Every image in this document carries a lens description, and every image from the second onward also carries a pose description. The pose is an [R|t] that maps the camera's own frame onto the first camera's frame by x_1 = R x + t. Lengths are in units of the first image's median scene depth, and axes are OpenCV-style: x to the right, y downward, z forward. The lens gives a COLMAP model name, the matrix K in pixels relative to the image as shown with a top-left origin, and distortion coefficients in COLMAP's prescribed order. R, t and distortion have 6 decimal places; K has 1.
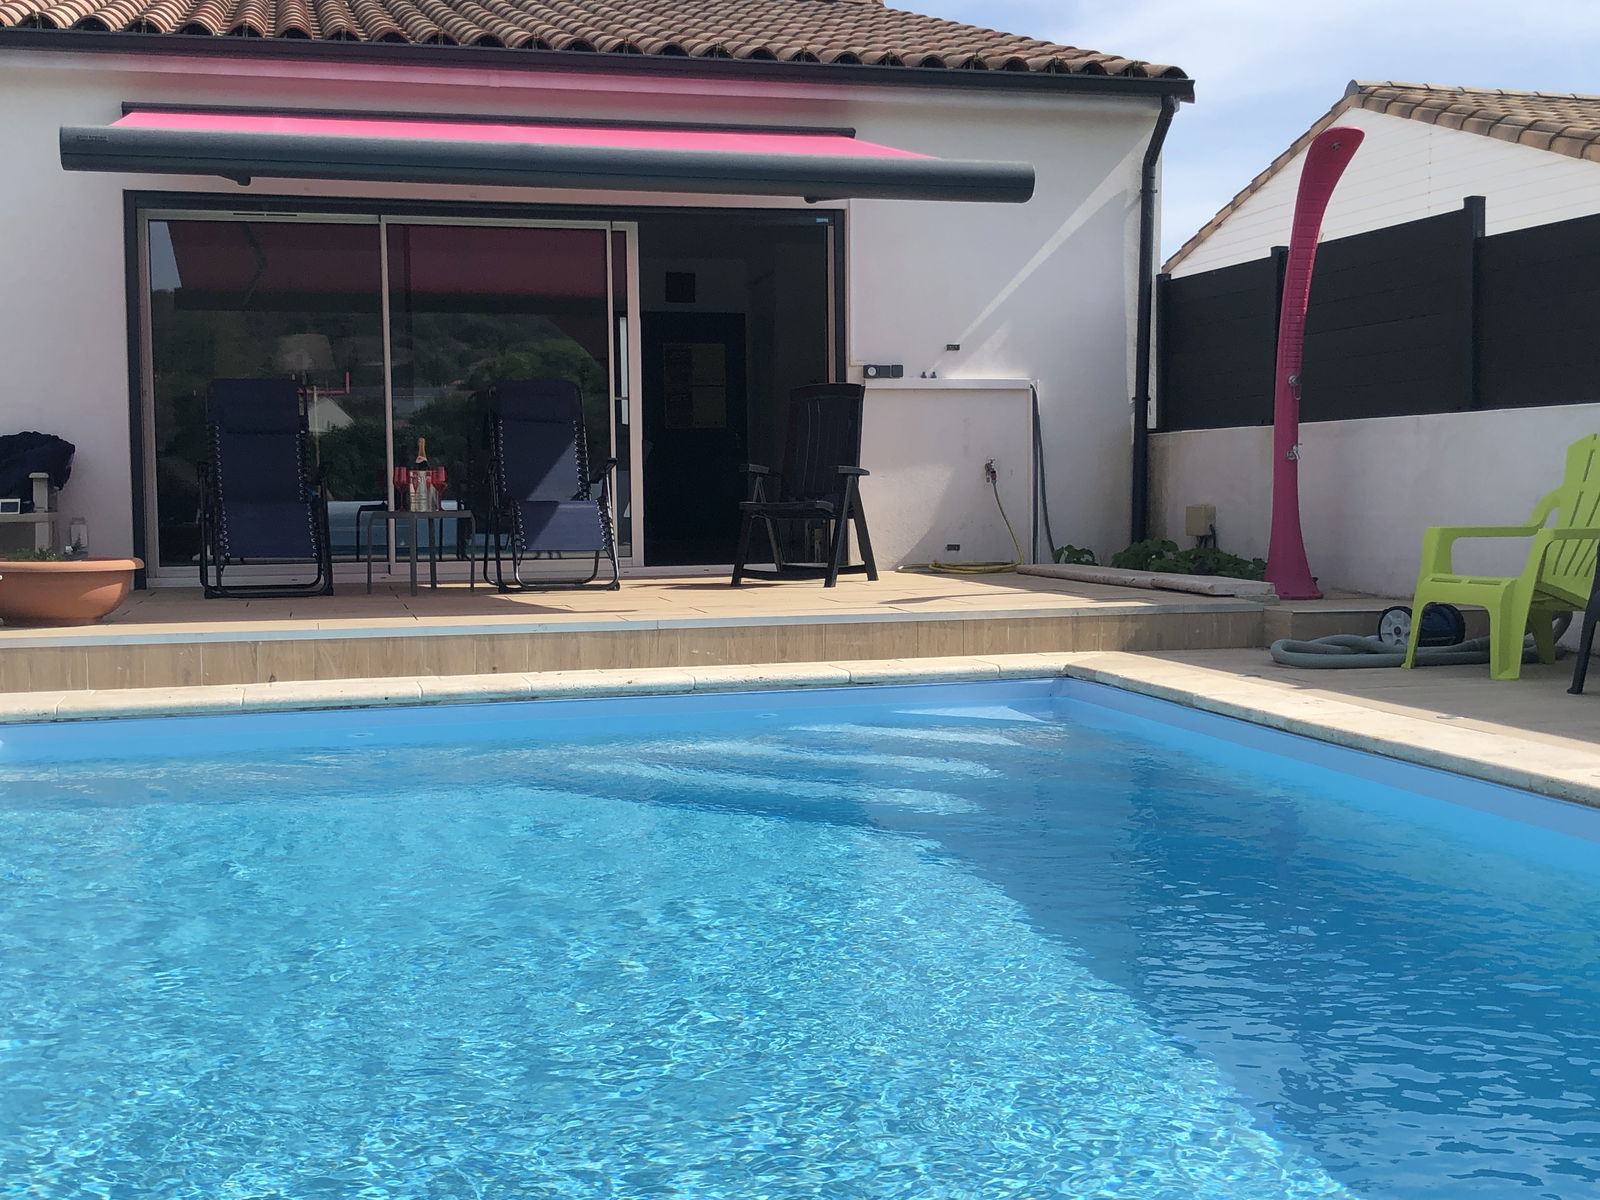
lens RADIAL K [[1929.8, 0, 807.9], [0, 1929.8, 615.7], [0, 0, 1]] dist [0.020042, 0.000000]
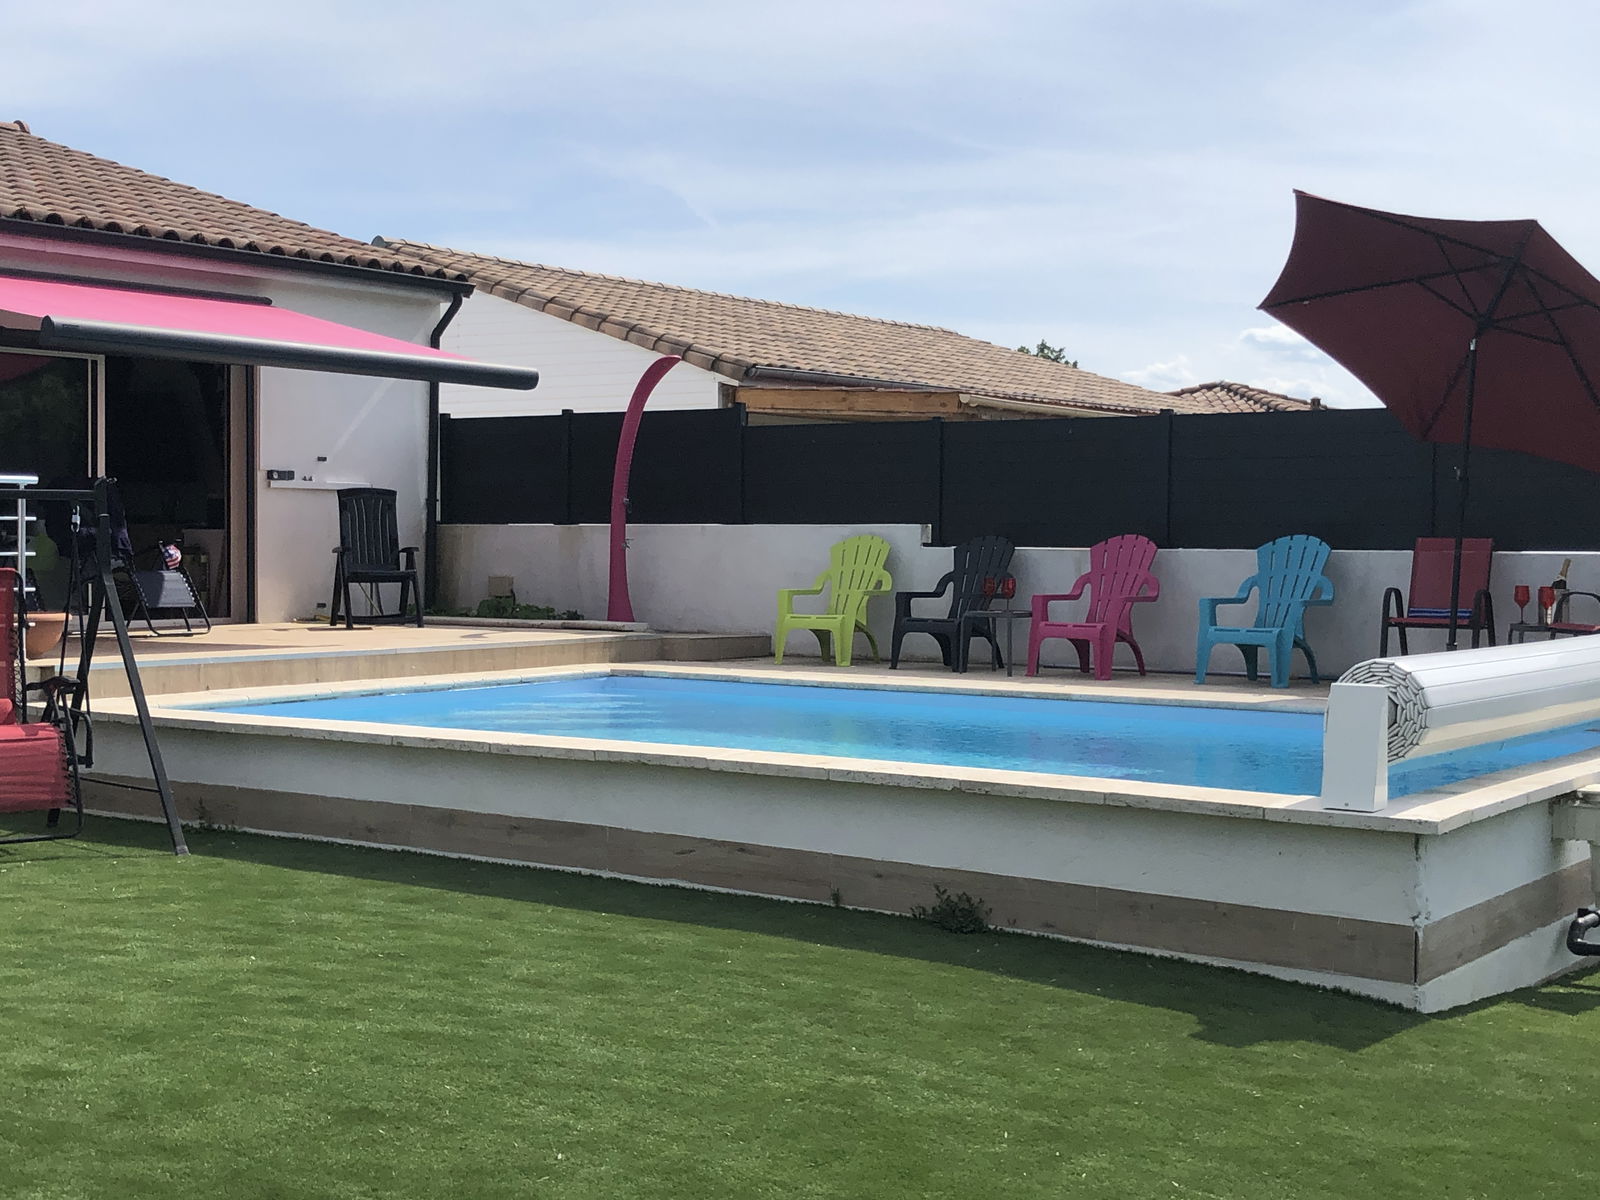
lens RADIAL K [[2210.4, 0, 808.2], [0, 2210.4, 598.3], [0, 0, 1]] dist [0.106529, 0.000000]
pose [[0.766752, -0.002168, 0.641940, -0.779376], [0.031109, 0.998945, -0.033784, 0.027331], [-0.641189, 0.045874, 0.766010, -0.491584]]
